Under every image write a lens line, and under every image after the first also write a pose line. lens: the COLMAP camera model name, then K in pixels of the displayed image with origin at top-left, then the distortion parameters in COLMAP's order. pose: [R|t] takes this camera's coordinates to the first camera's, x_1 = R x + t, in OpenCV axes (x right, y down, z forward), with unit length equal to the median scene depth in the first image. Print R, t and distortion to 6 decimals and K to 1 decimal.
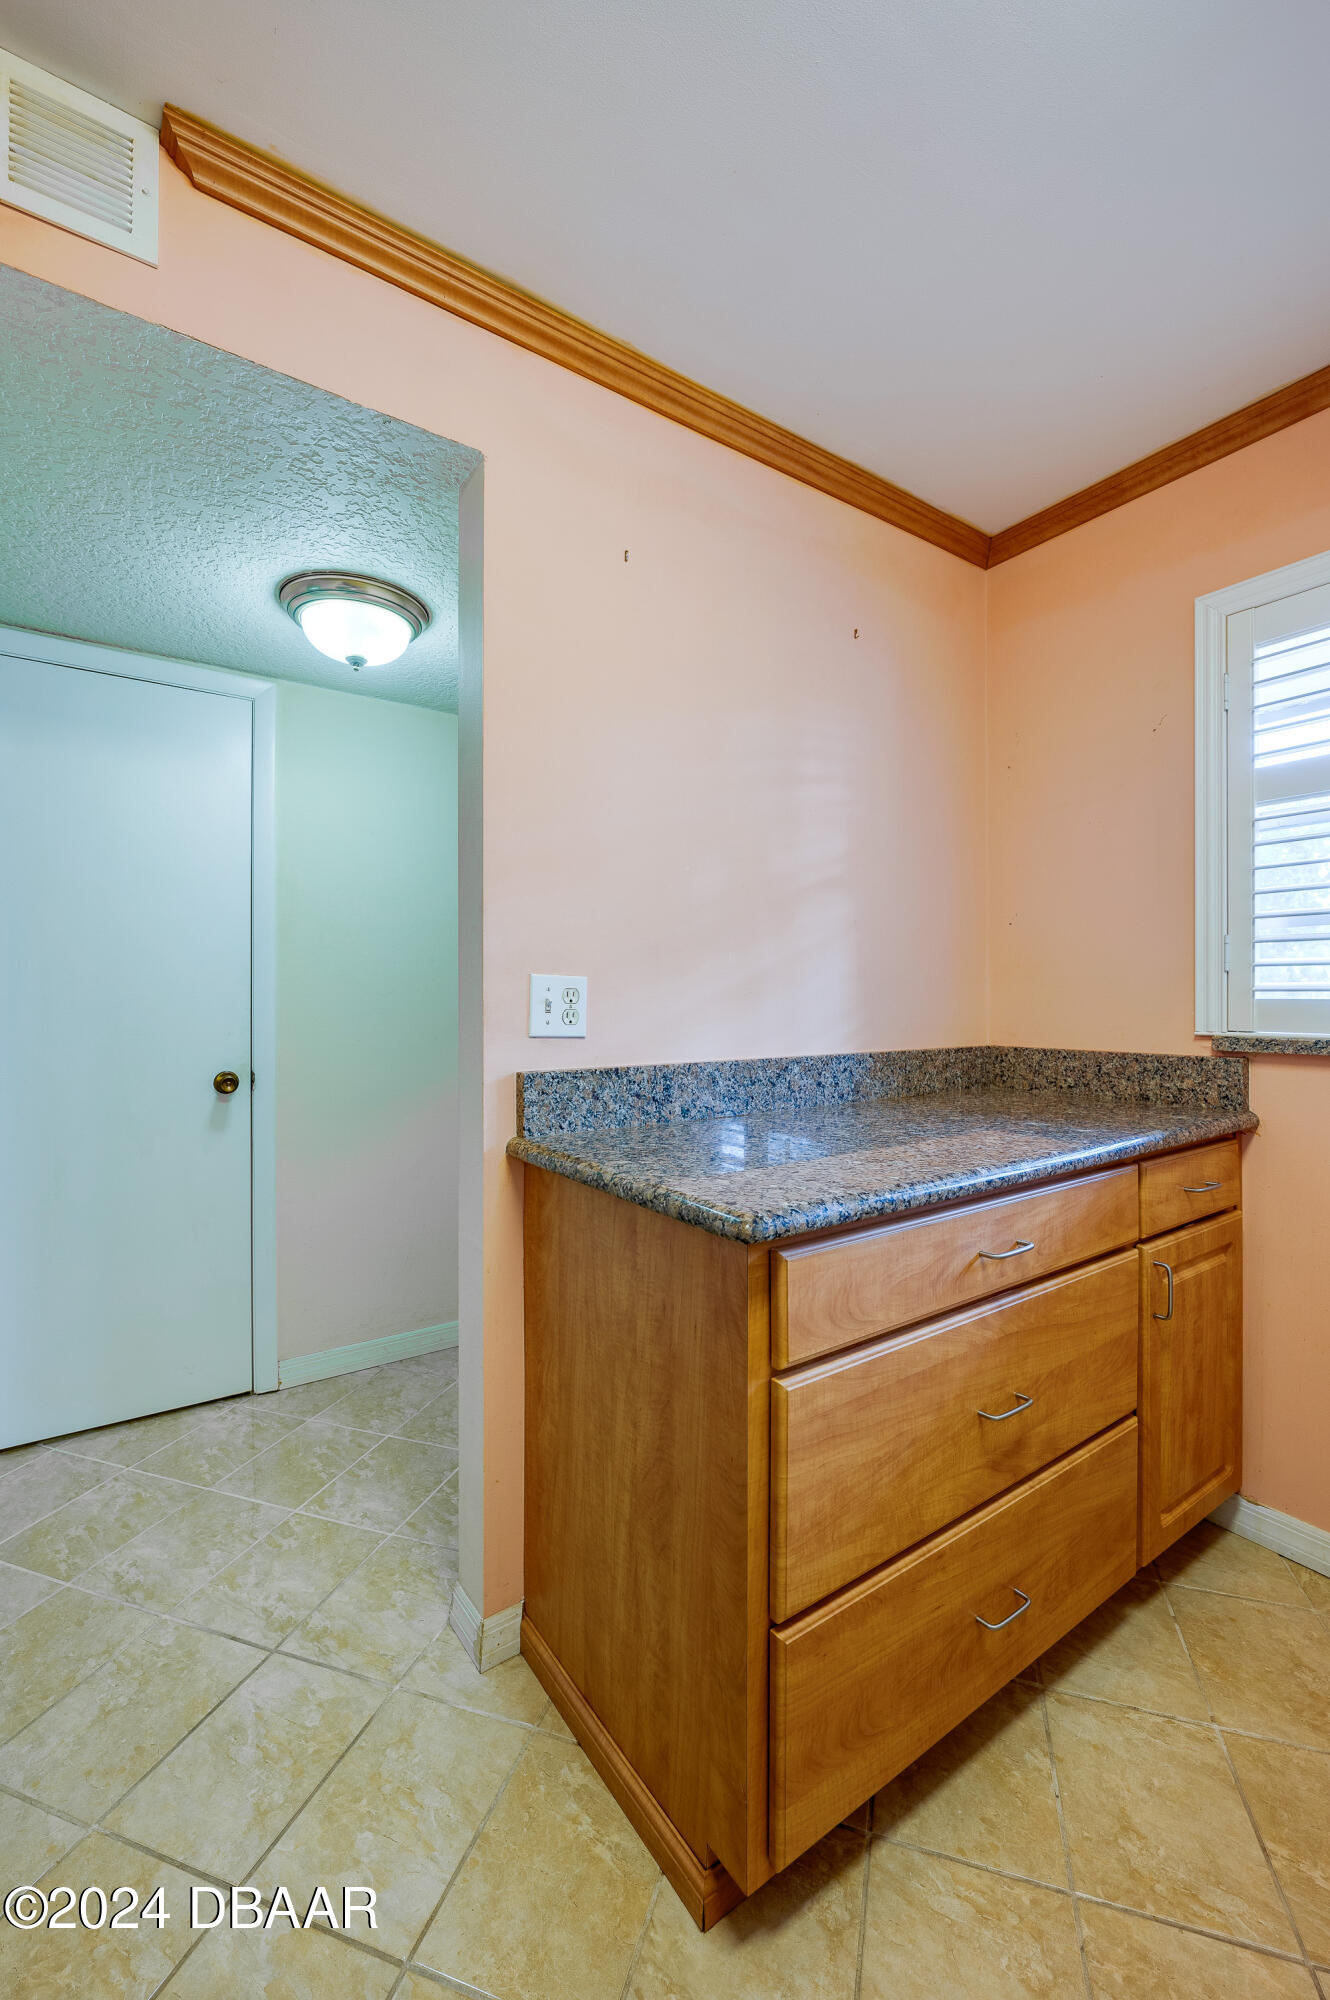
lens RADIAL K [[804.5, 0, 655.8], [0, 804.5, 1001.3], [0, 0, 1]] dist [-0.011169, -0.000144]
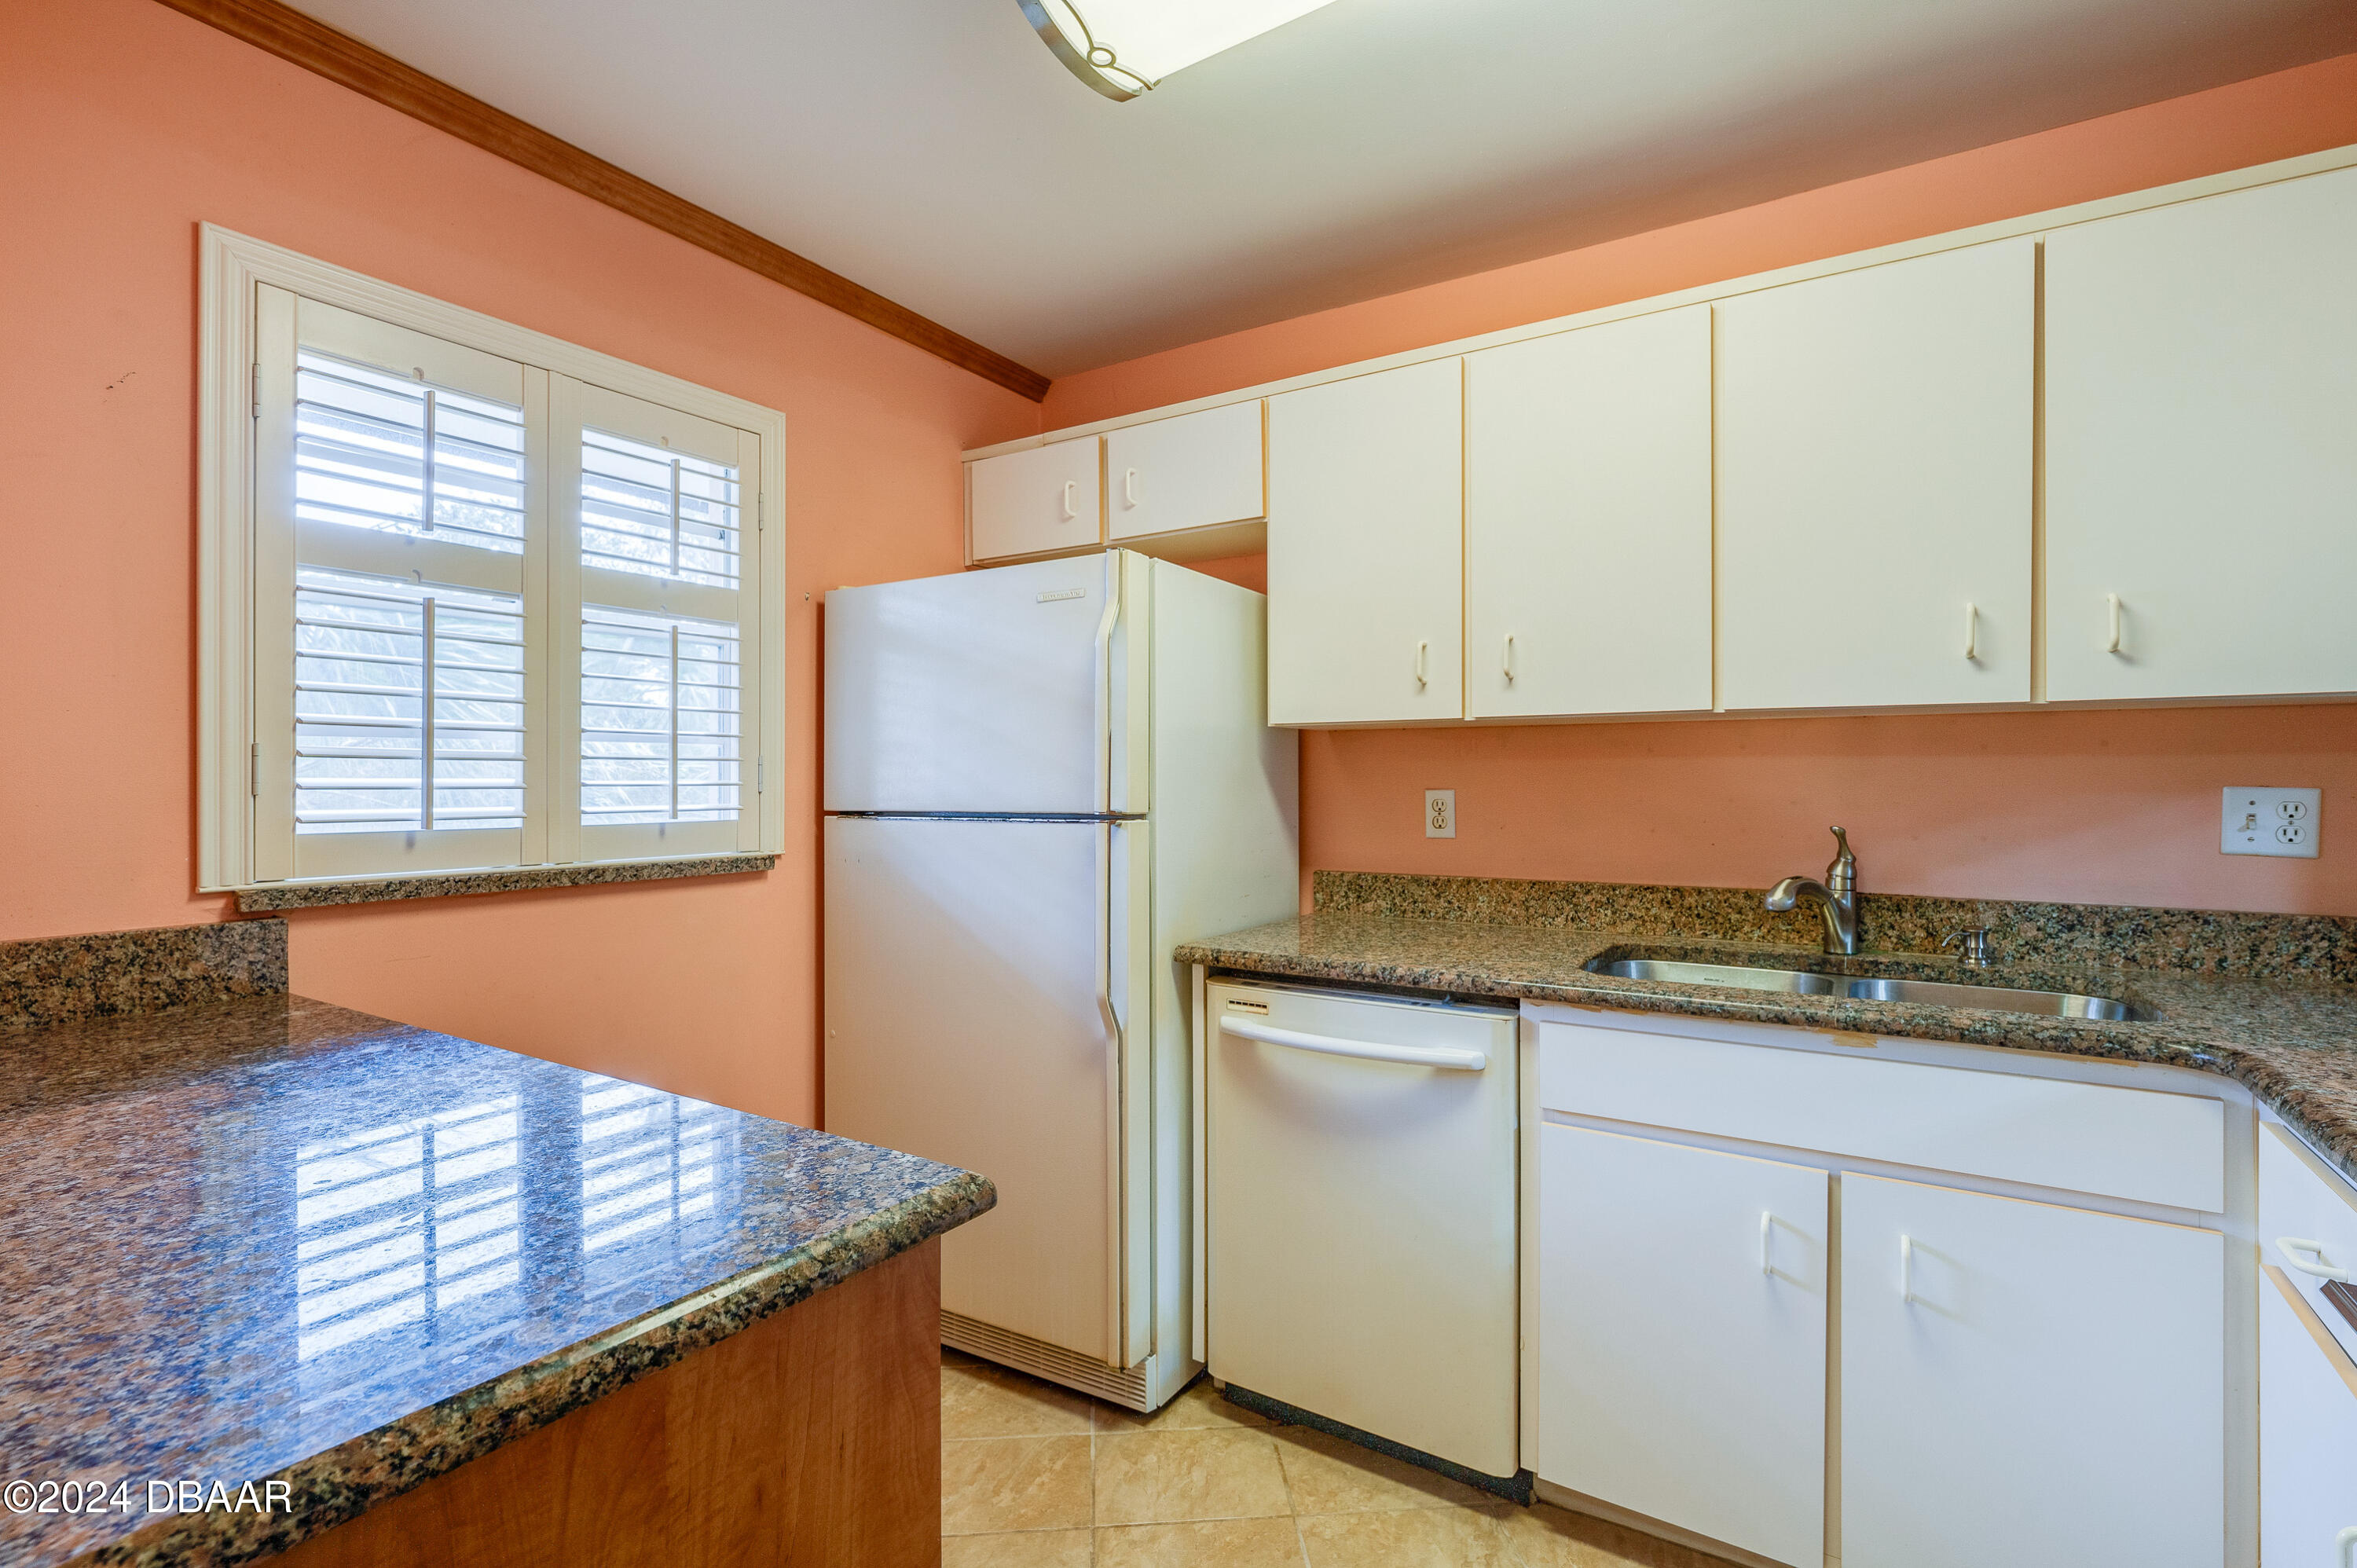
lens RADIAL K [[1076.3, 0, 1174.2], [0, 1076.3, 778.8], [0, 0, 1]] dist [0.002760, 0.000380]
pose [[-0.374931, 0.002154, 0.927050, -0.447135], [0.005128, 0.999987, -0.000249, -0.047777], [-0.927038, 0.004661, -0.374938, 0.616473]]
